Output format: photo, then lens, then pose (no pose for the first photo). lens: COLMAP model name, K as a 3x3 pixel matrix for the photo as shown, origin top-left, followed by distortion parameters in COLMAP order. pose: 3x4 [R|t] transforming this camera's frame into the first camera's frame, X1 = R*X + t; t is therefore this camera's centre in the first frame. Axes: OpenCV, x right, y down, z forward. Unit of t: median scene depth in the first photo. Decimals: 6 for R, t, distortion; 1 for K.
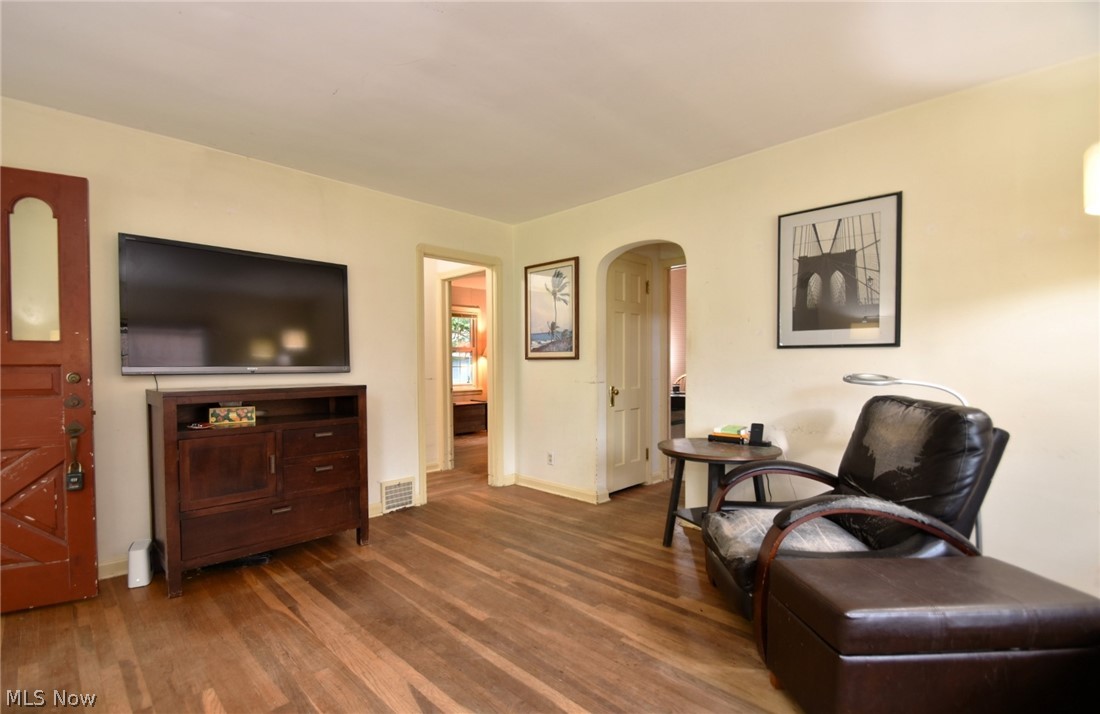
lens RADIAL K [[504.1, 0, 550.0], [0, 504.1, 357.0], [0, 0, 1]] dist [-0.000101, -0.000037]
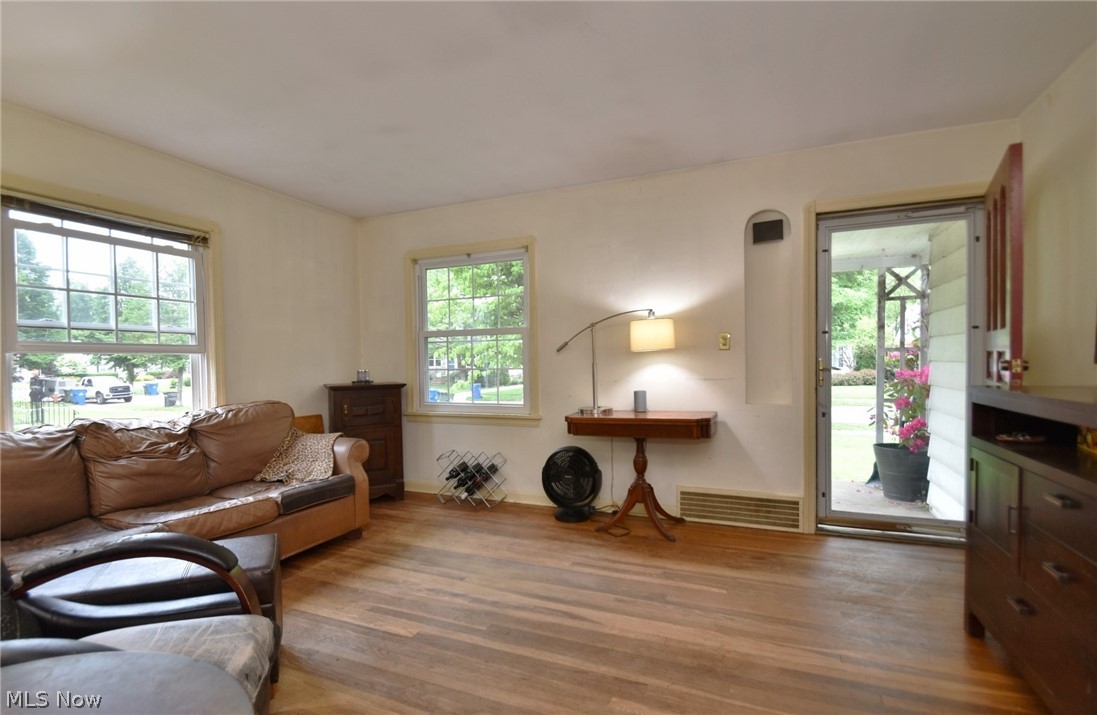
lens RADIAL K [[517.5, 0, 548.5], [0, 517.5, 357.5], [0, 0, 1]] dist [-0.000044, -0.000016]
pose [[-0.929284, 0.011153, -0.369197, 0.266370], [0.015587, 0.999838, -0.009028, 0.009102], [0.369036, -0.014144, -0.929307, 1.874192]]
